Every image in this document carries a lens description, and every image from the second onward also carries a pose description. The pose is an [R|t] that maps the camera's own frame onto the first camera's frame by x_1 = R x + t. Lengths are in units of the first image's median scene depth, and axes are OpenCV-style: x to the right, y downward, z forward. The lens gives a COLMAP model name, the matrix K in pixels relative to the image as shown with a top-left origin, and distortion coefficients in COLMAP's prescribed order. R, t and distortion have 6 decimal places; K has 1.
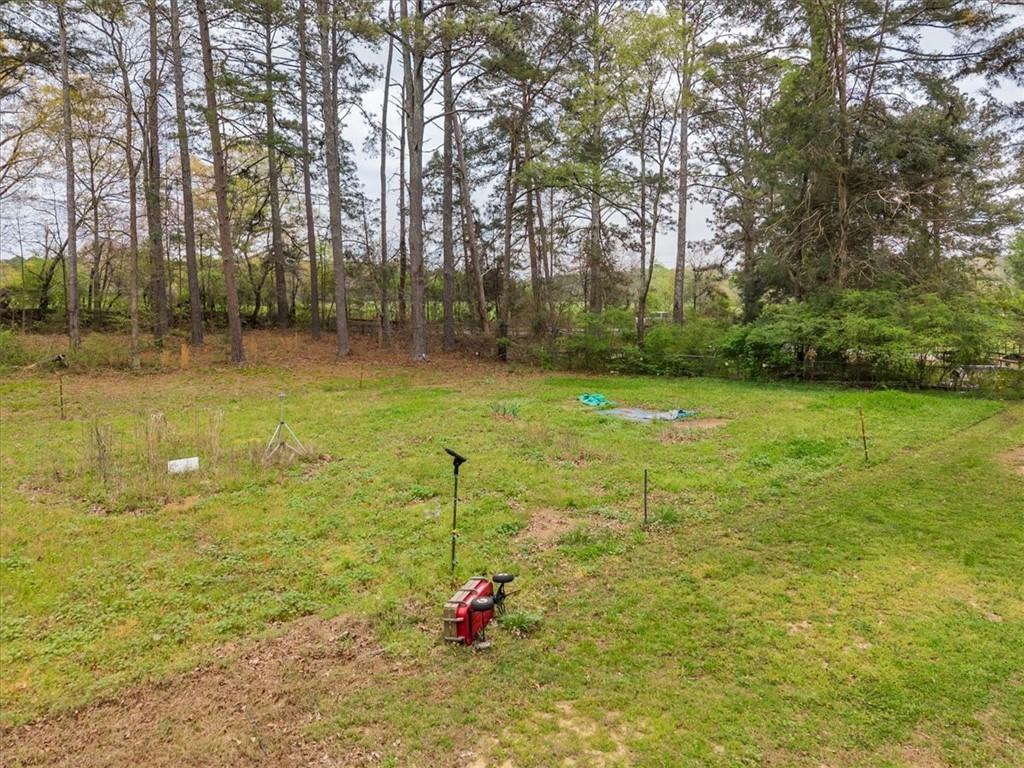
lens RADIAL K [[683.5, 0, 512.9], [0, 683.5, 382.6], [0, 0, 1]] dist [0.031733, -0.019576]
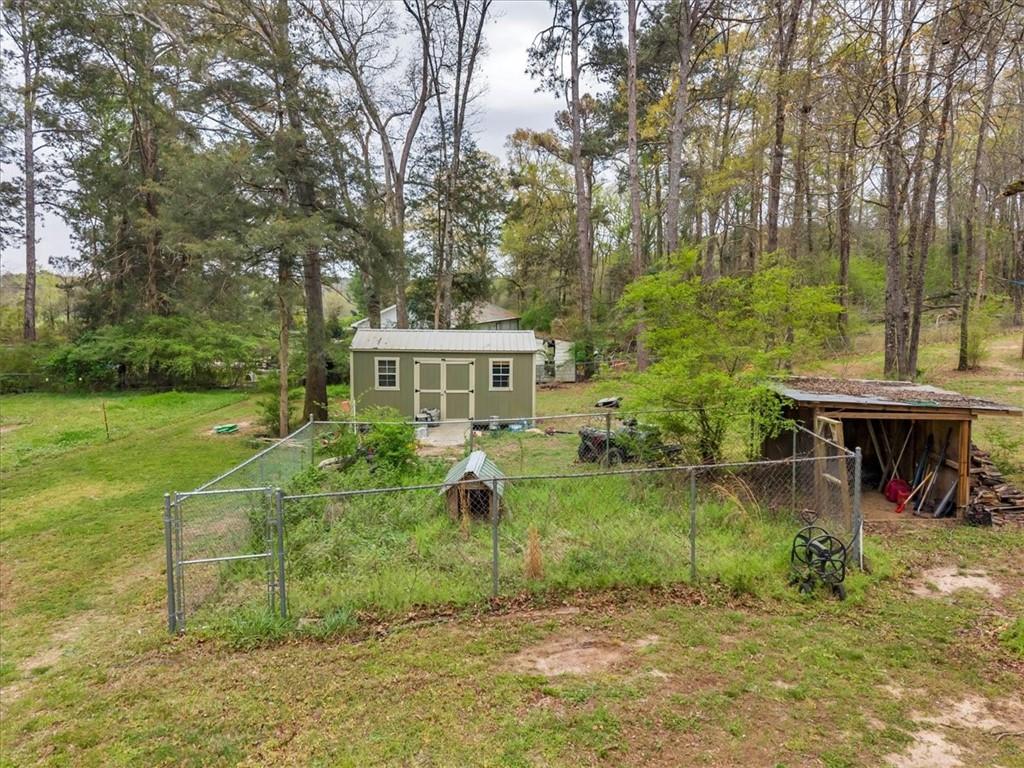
lens RADIAL K [[683.5, 0, 509.4], [0, 683.5, 386.9], [0, 0, 1]] dist [0.031733, -0.019576]
pose [[0.711816, -0.066895, 0.699173, 0.050536], [0.074431, 0.997033, 0.019617, 0.019795], [-0.698411, 0.038077, 0.714683, -0.362498]]
